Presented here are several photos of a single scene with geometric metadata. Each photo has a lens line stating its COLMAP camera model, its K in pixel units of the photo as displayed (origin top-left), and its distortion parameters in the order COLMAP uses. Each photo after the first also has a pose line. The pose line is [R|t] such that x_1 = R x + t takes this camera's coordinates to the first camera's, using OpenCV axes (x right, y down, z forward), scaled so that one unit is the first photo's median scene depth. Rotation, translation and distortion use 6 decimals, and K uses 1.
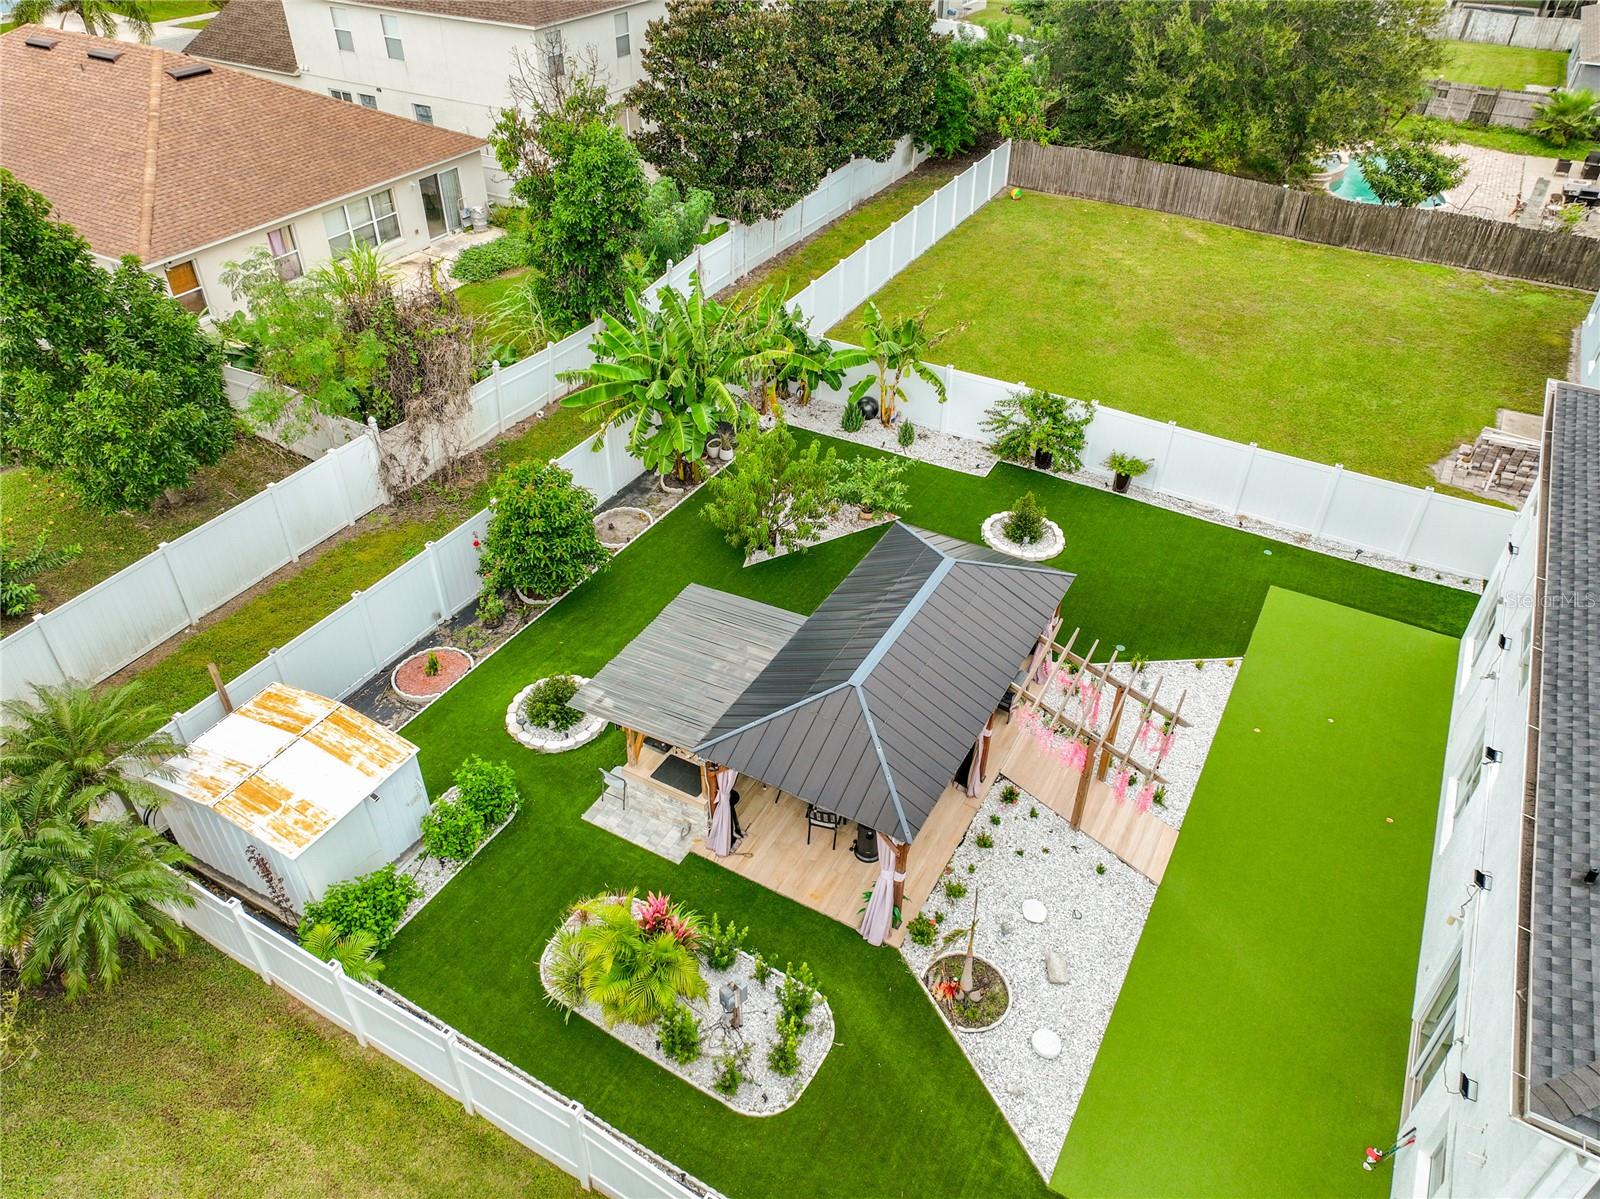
lens RADIAL K [[1140.7, 0, 801.2], [0, 1140.7, 580.6], [0, 0, 1]] dist [0.001446, 0.012421]
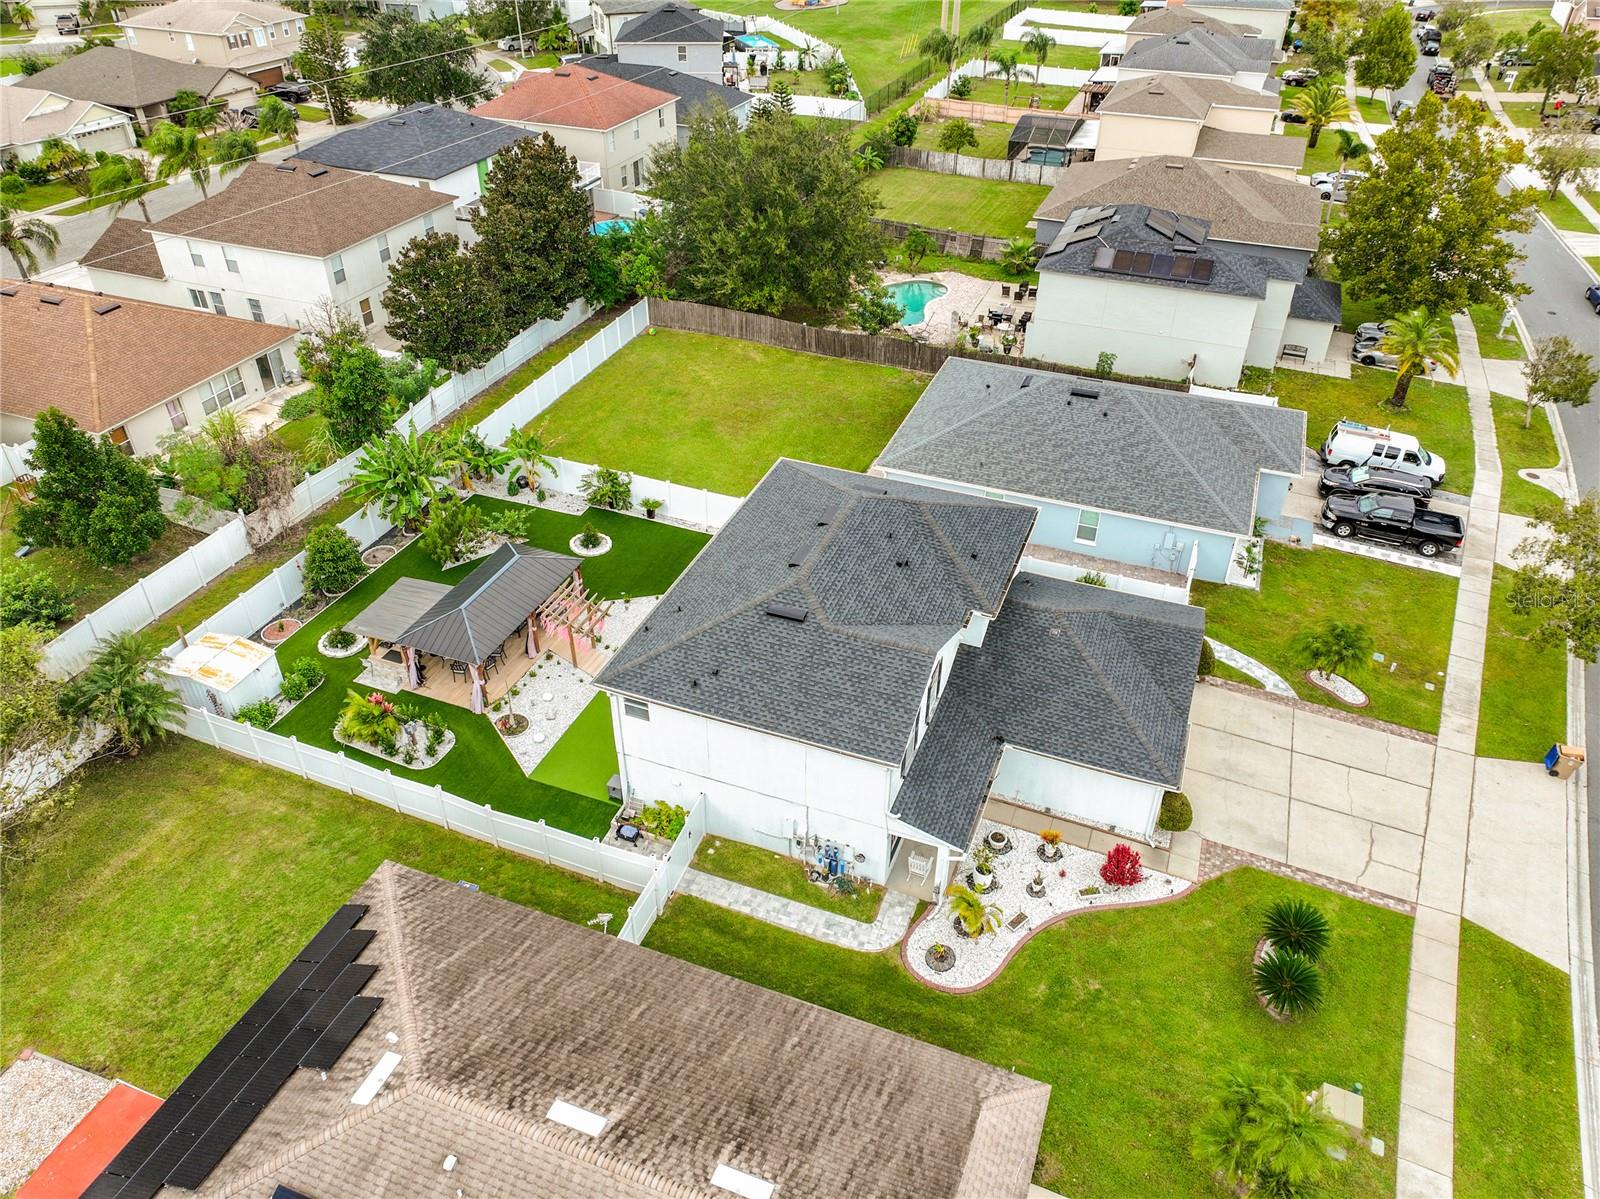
lens RADIAL K [[1140.7, 0, 801.2], [0, 1140.7, 580.6], [0, 0, 1]] dist [0.001446, 0.012421]
pose [[0.990766, -0.080730, 0.108932, 0.326785], [0.083968, 0.996143, -0.025473, 0.100900], [-0.106456, 0.034384, 0.993723, -0.966271]]
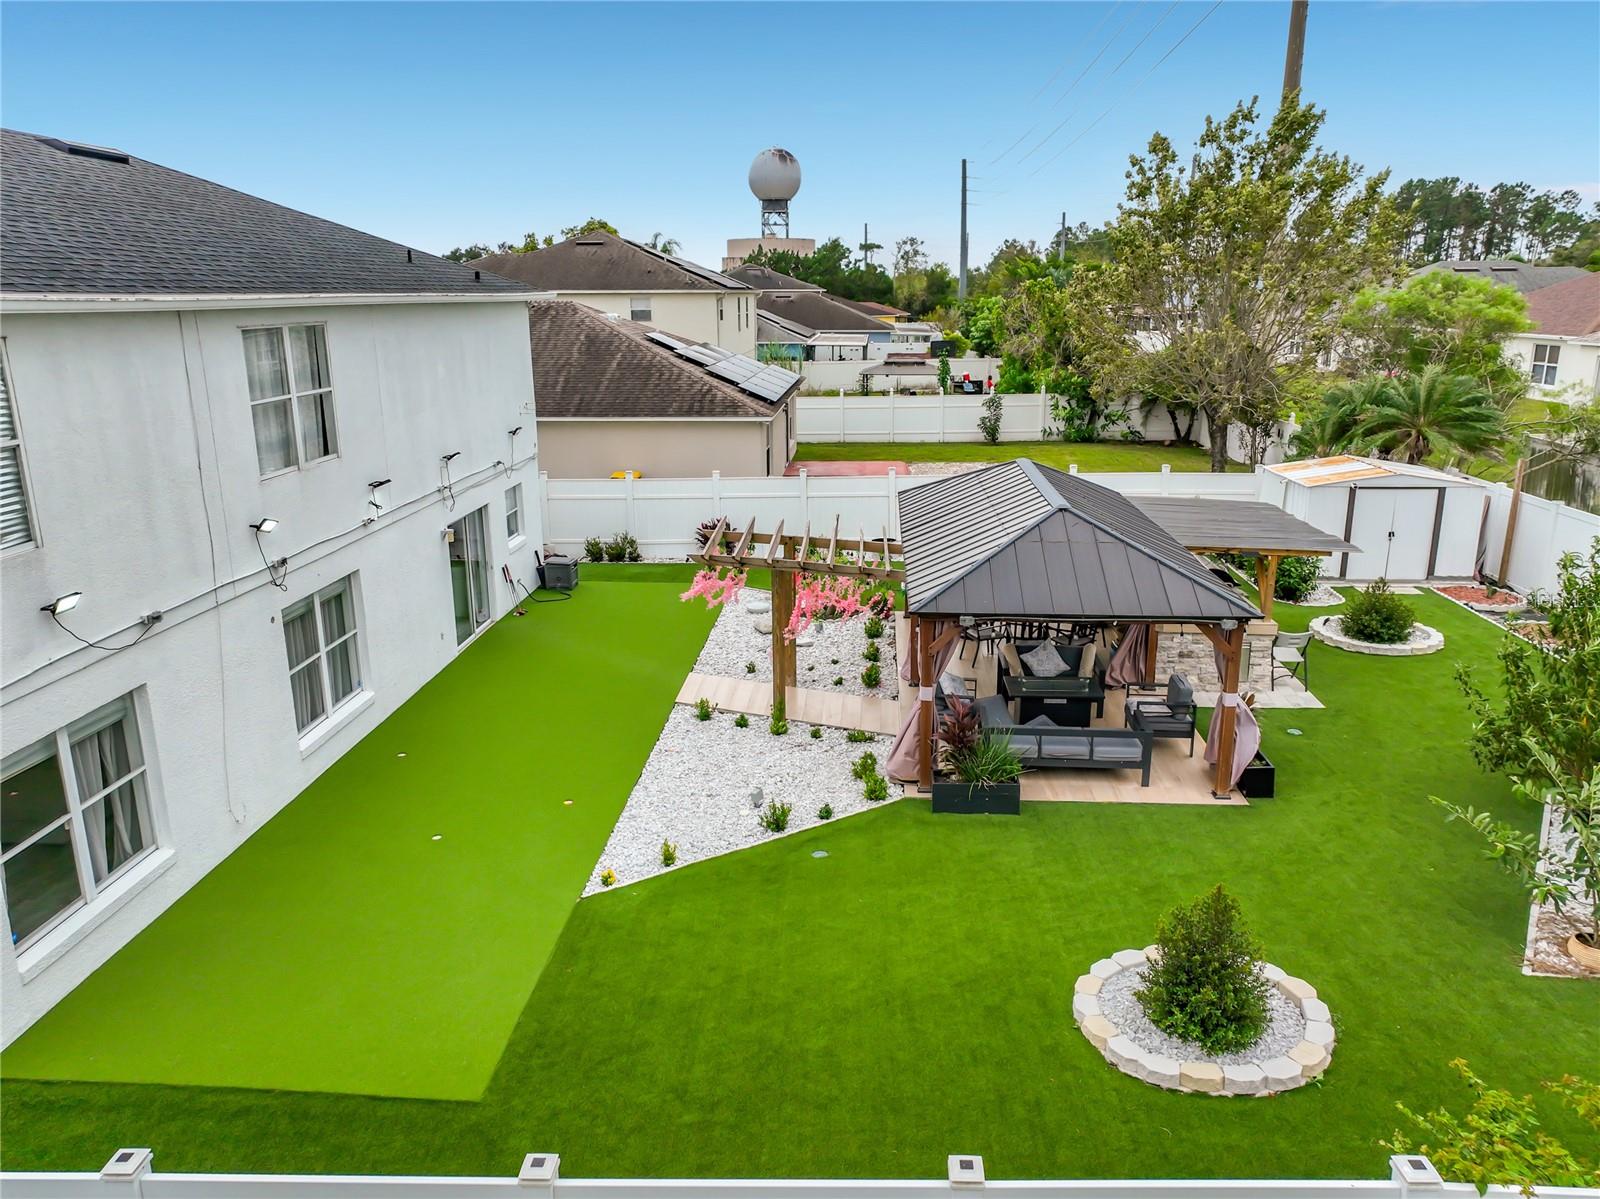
lens RADIAL K [[1119.5, 0, 806.7], [0, 1119.5, 605.9], [0, 0, 1]] dist [-0.000073, 0.007526]
pose [[-0.903770, 0.112275, -0.413030, 0.413037], [-0.253201, 0.637780, 0.727410, -0.320829], [0.345093, 0.761992, -0.547978, 1.025551]]
